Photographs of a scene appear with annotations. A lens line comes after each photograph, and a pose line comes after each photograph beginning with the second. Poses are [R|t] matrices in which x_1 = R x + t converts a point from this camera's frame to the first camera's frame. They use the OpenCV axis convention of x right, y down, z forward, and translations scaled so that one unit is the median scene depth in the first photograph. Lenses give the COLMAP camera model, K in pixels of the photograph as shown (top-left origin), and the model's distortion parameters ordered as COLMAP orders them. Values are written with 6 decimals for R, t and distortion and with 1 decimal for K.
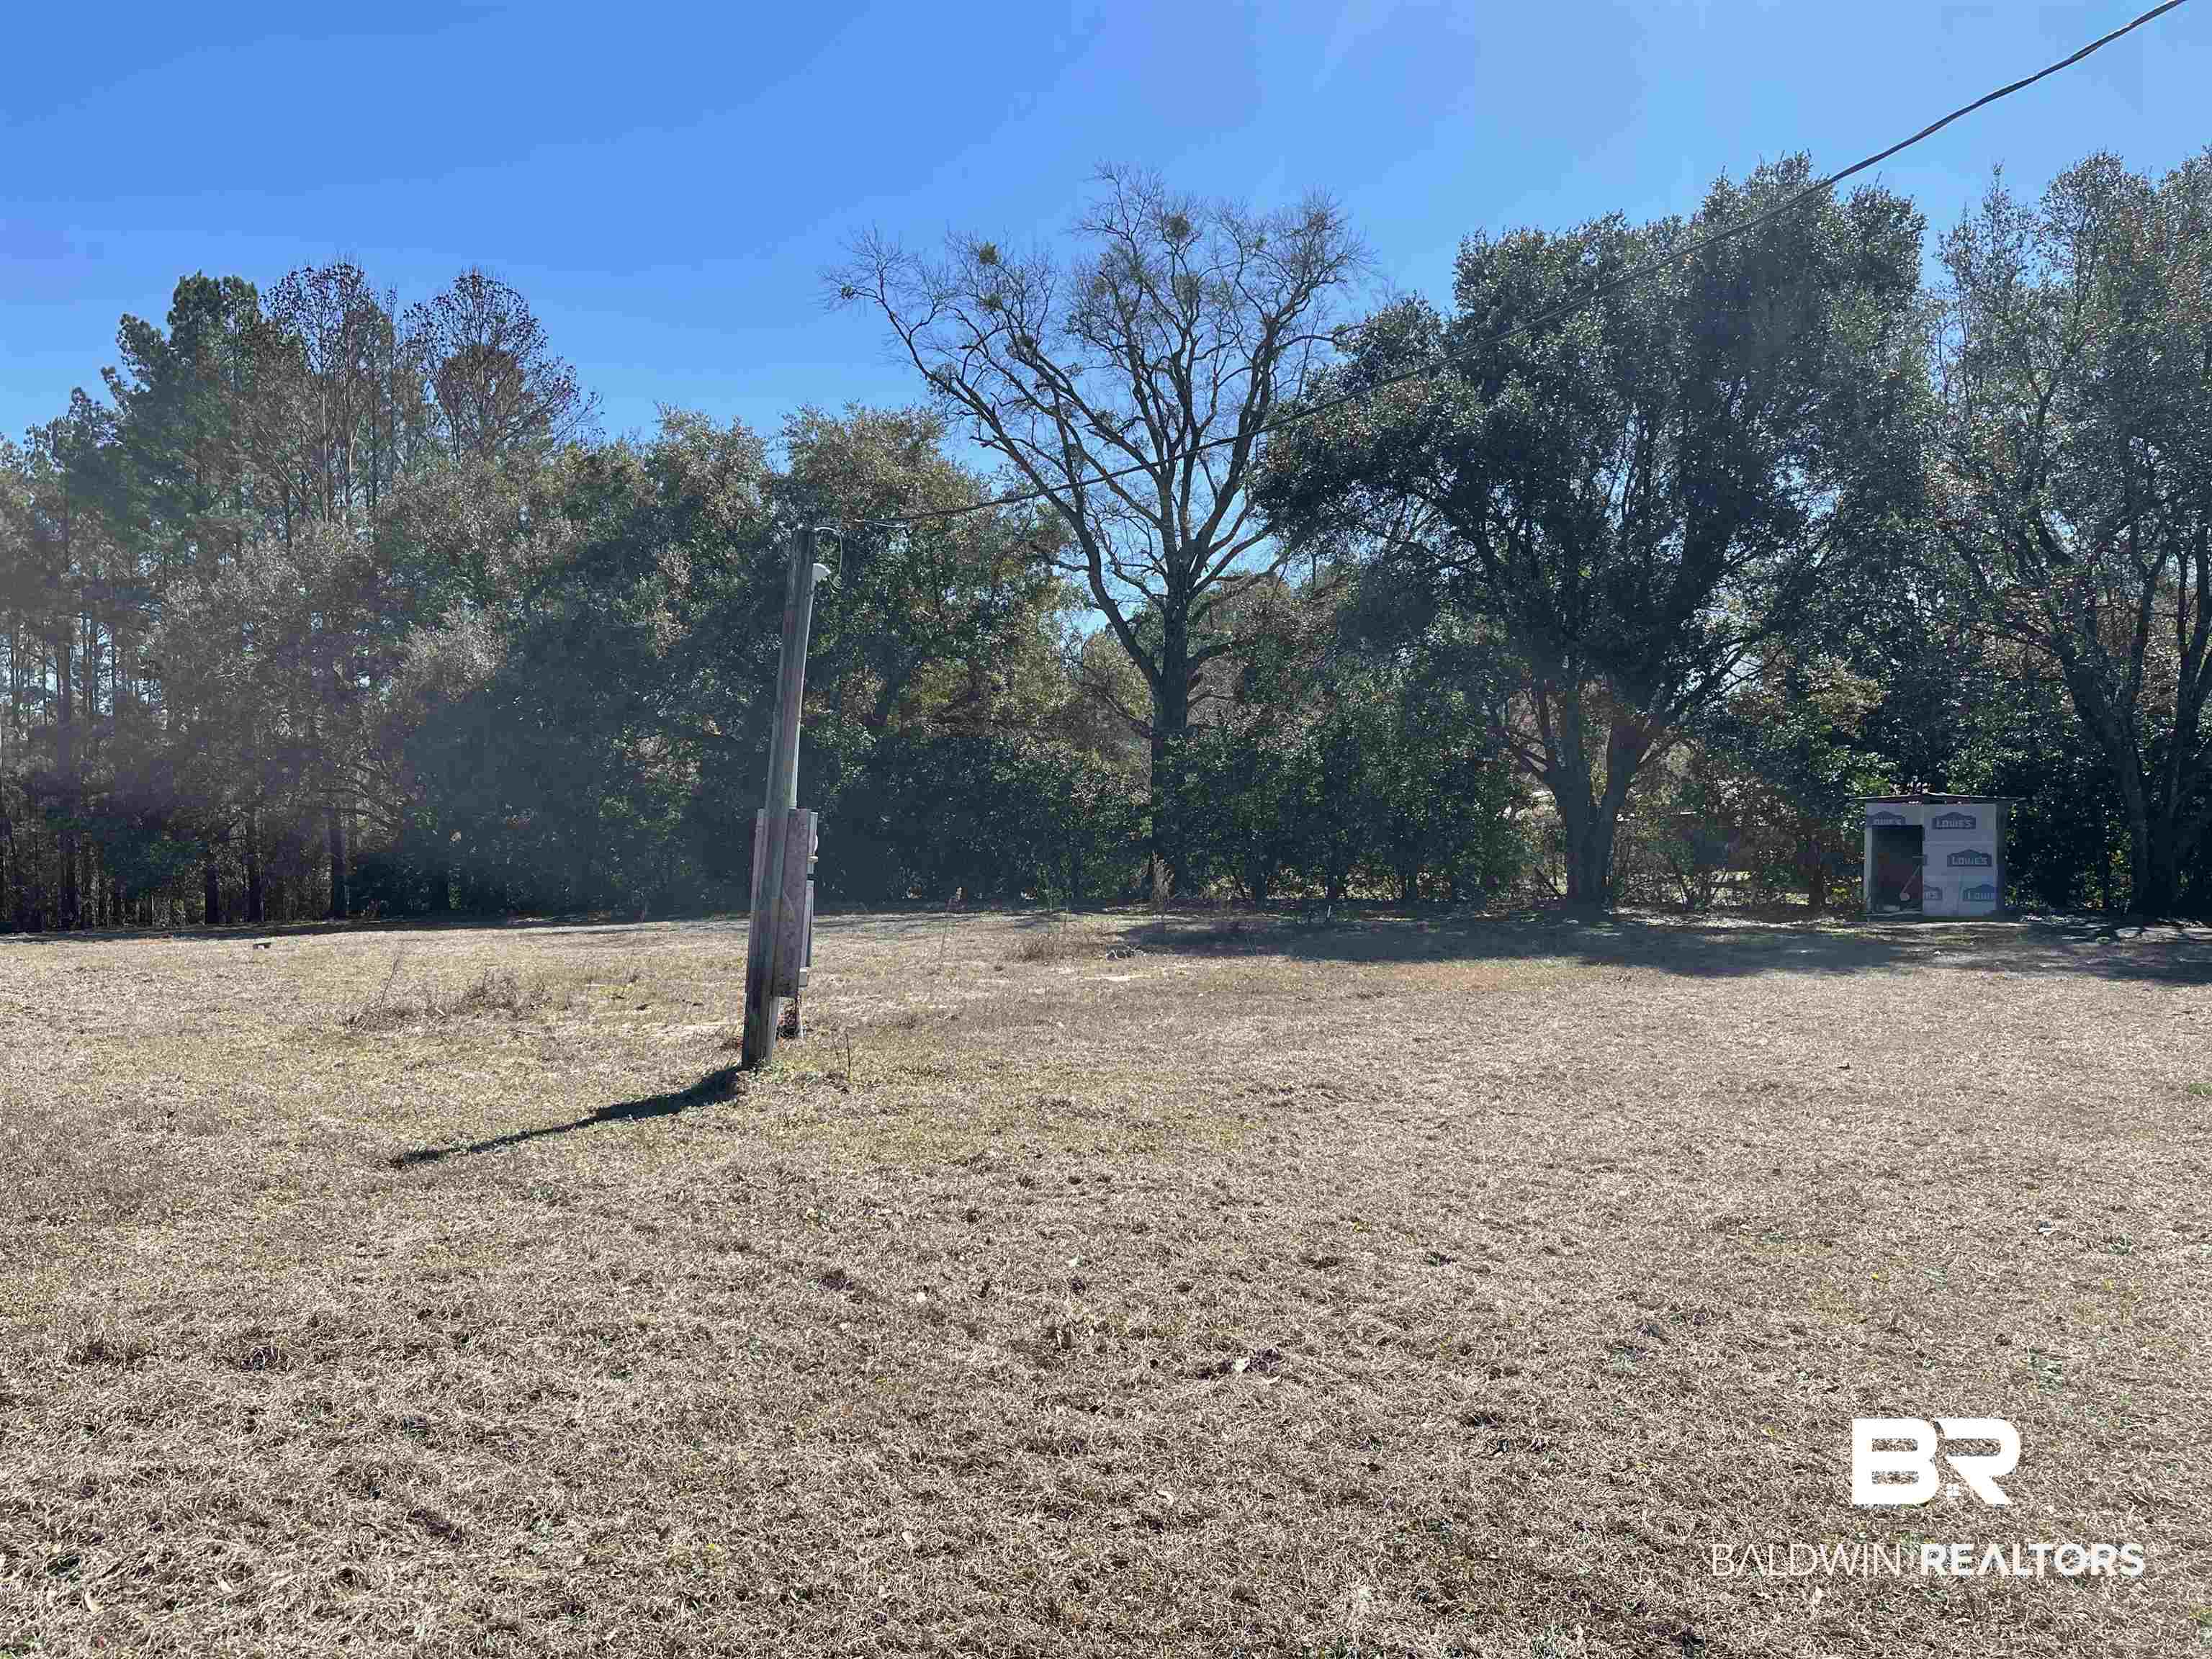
lens RADIAL K [[1721.8, 0, 1111.6], [0, 1721.8, 831.0], [0, 0, 1]] dist [0.004201, 0.000516]
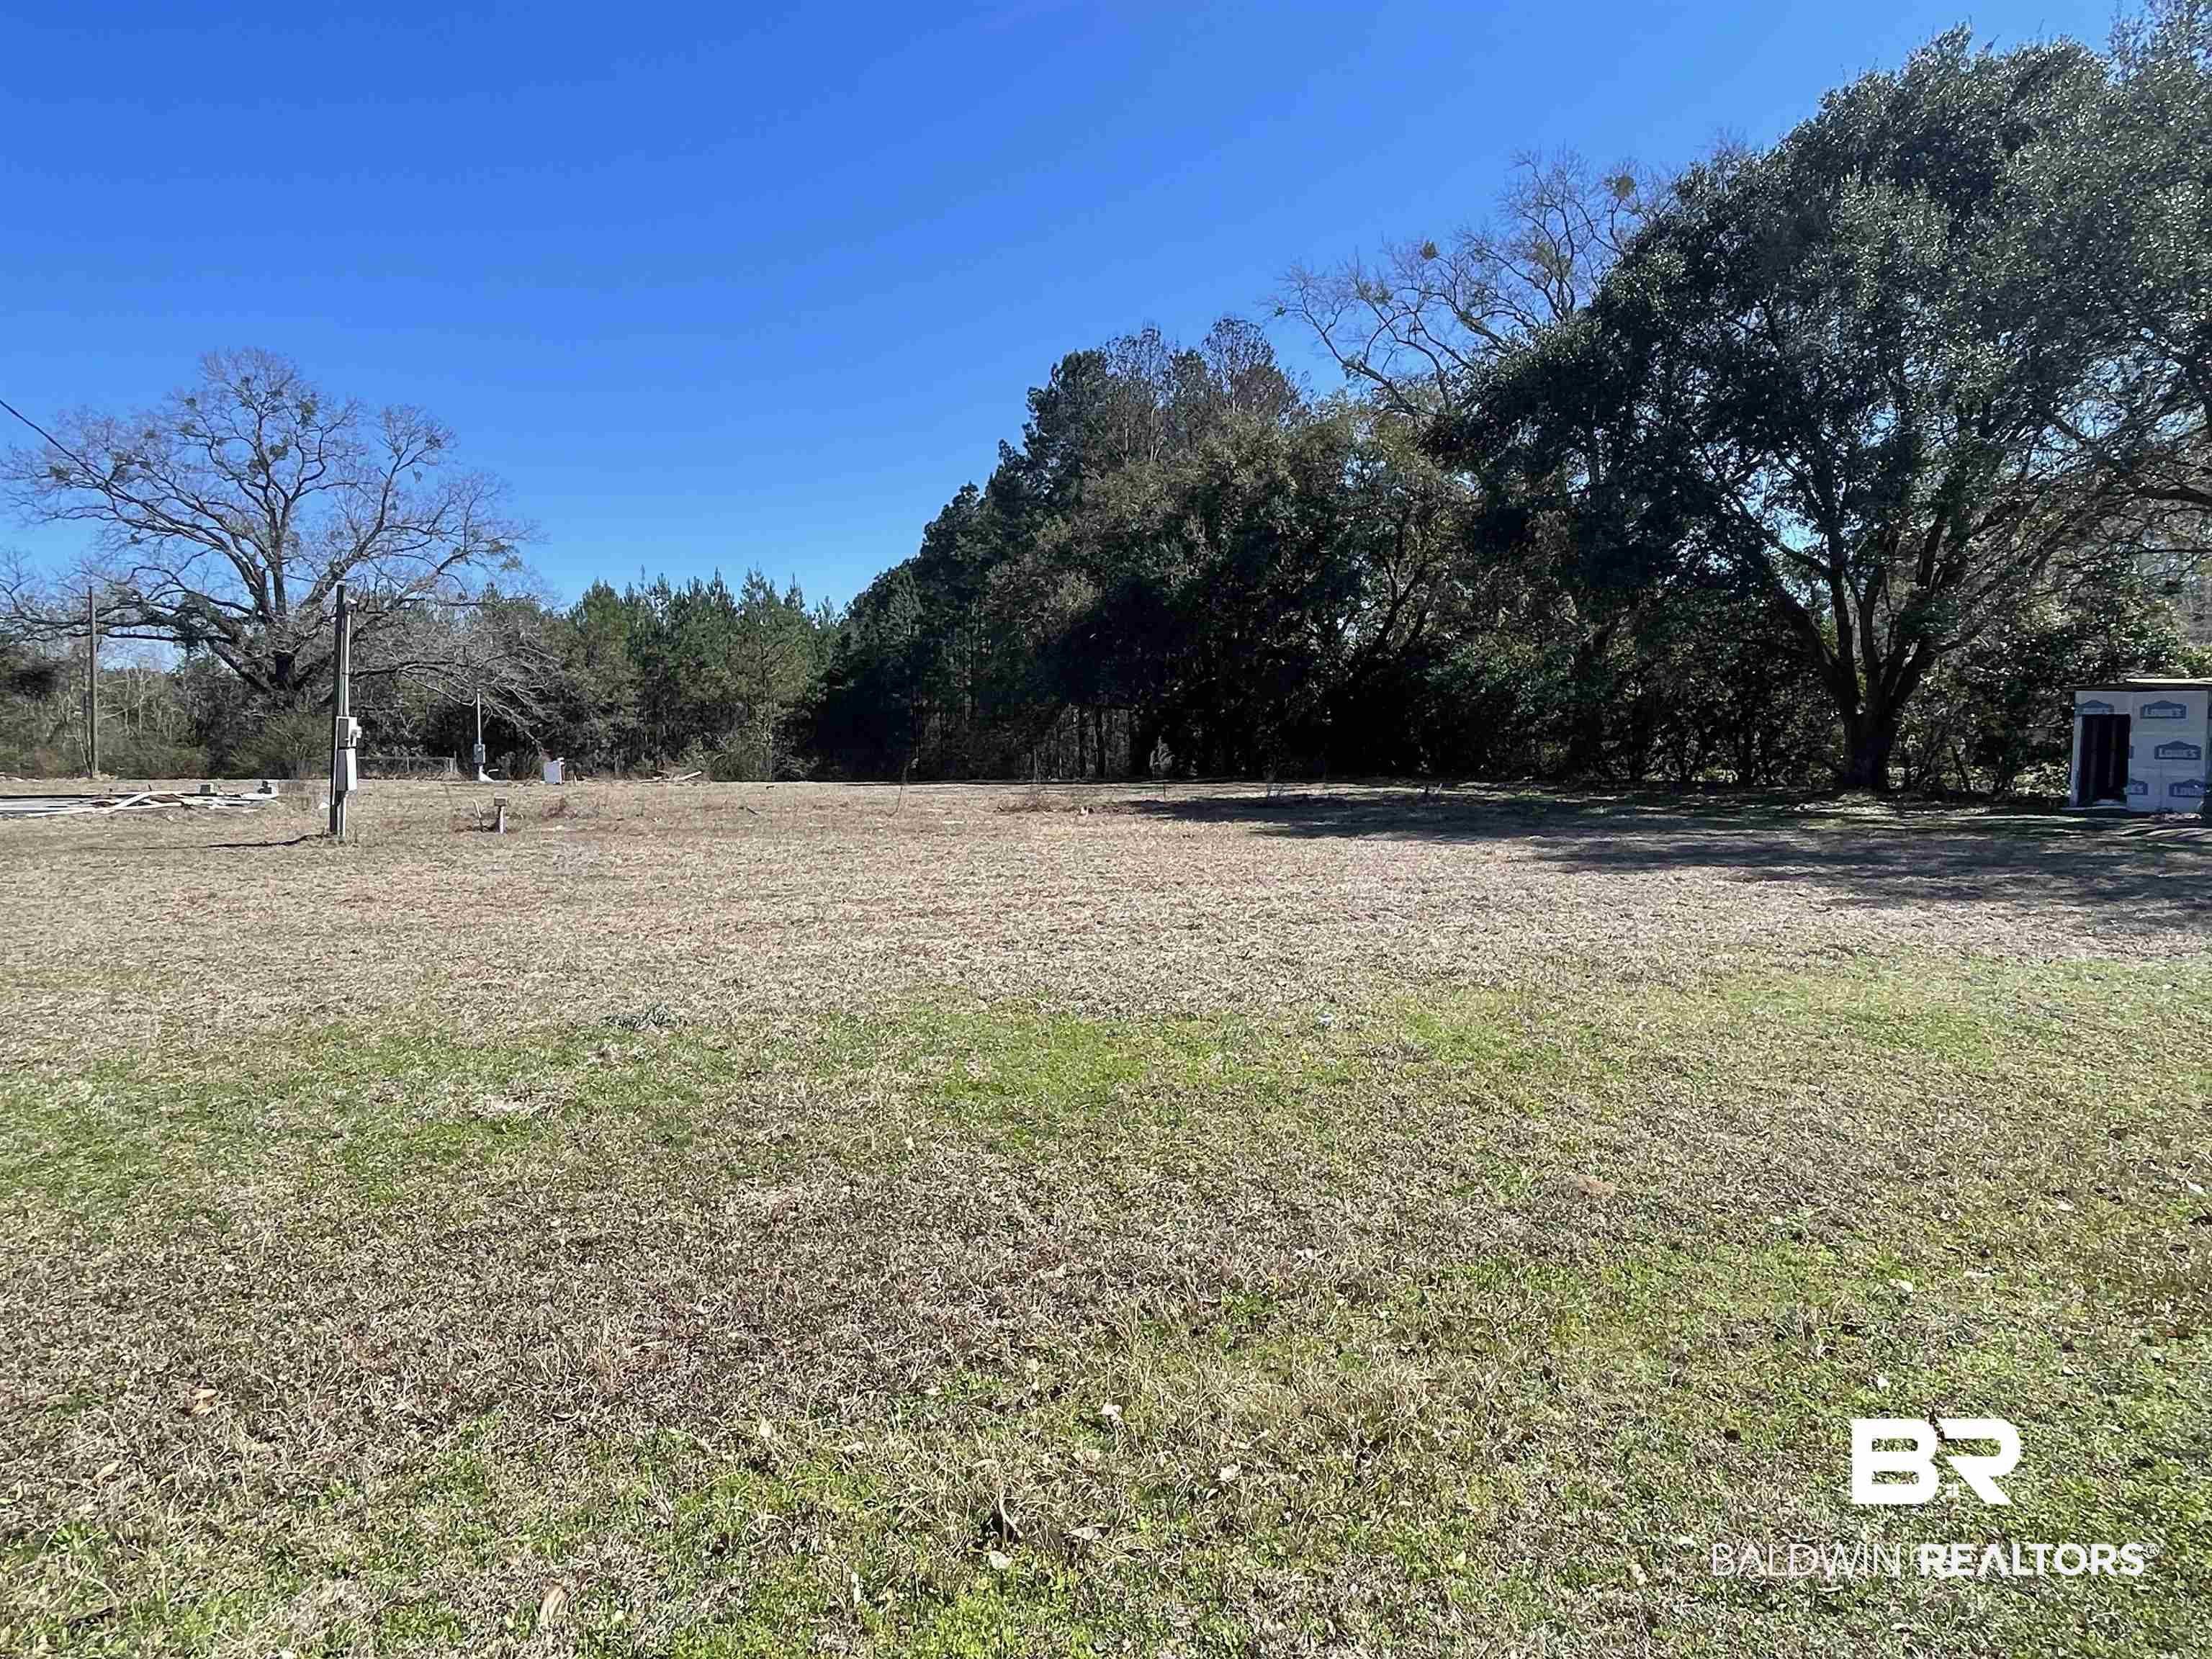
lens RADIAL K [[1395.3, 0, 1106.0], [0, 1395.3, 829.5], [0, 0, 1]] dist [0.034566, -0.055564]
pose [[0.769096, 0.050526, -0.637133, 0.412599], [0.003012, 0.996573, 0.082666, -0.004201], [0.639127, -0.065497, 0.766308, 0.052515]]
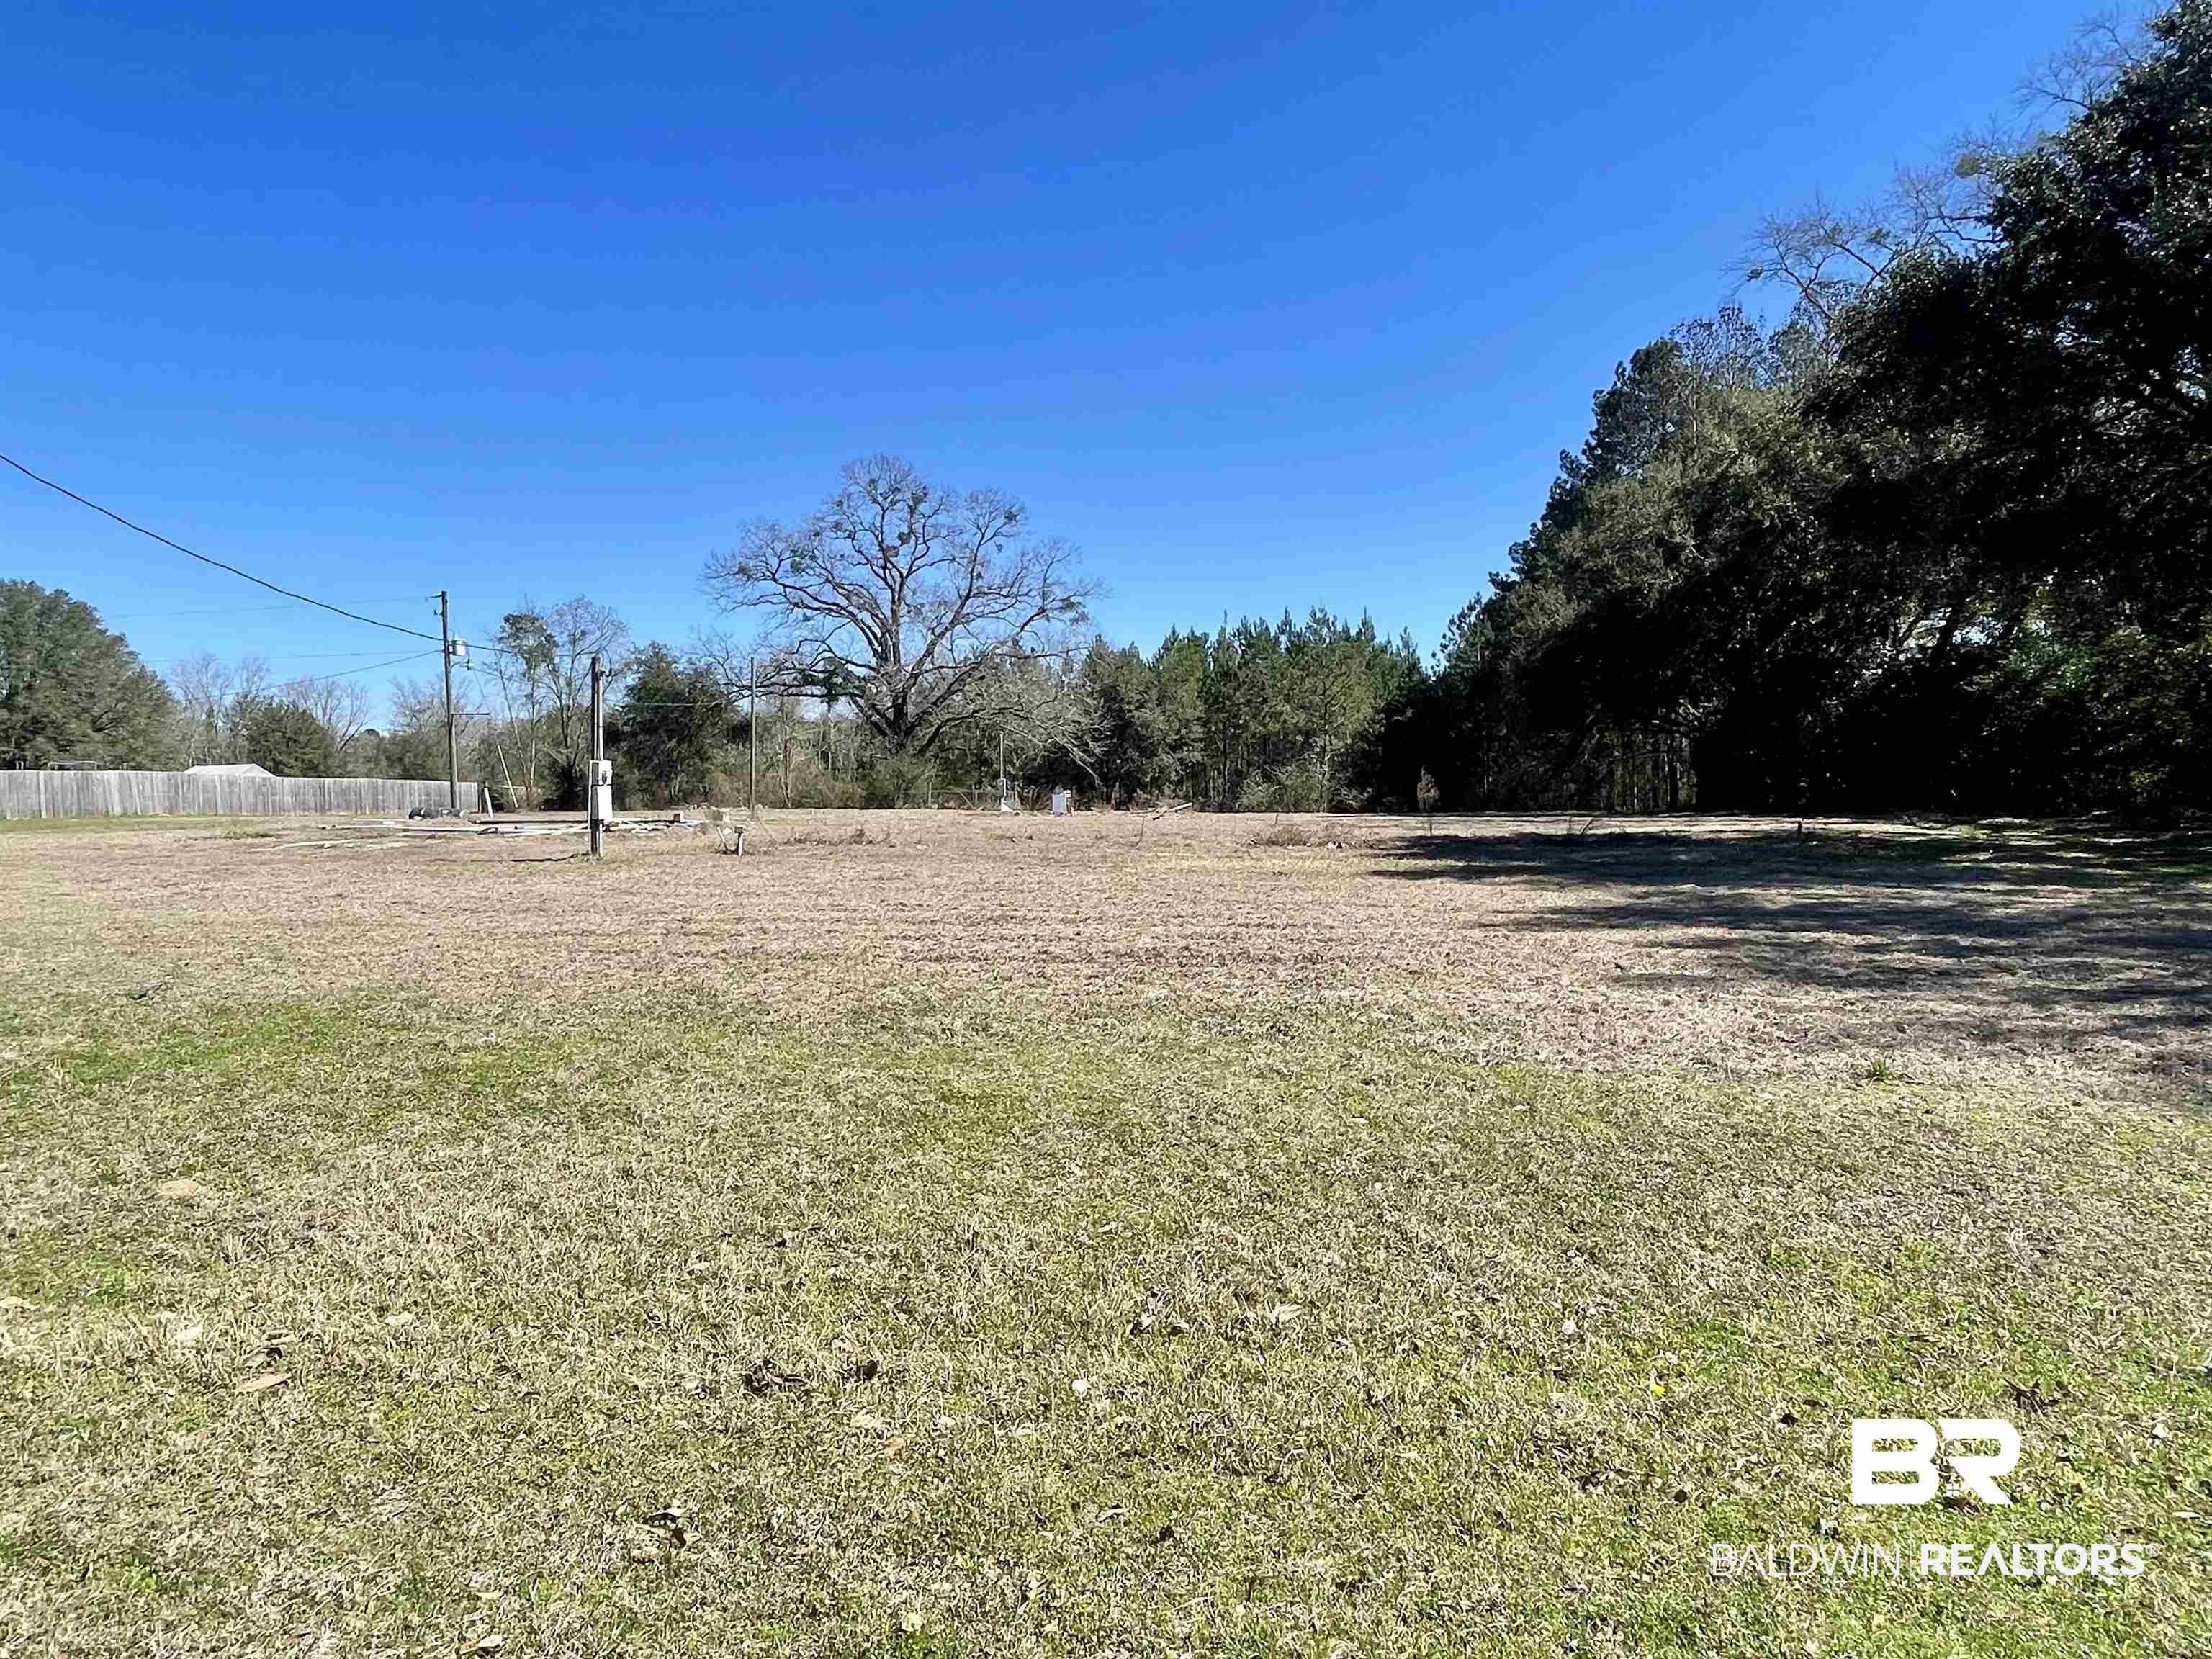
lens RADIAL K [[1395.3, 0, 1106.0], [0, 1395.3, 829.5], [0, 0, 1]] dist [0.034566, -0.055564]
pose [[0.355853, 0.043293, -0.933538, 0.535276], [0.021968, 0.998263, 0.054669, -0.002652], [0.934284, -0.039962, 0.354284, 0.229847]]
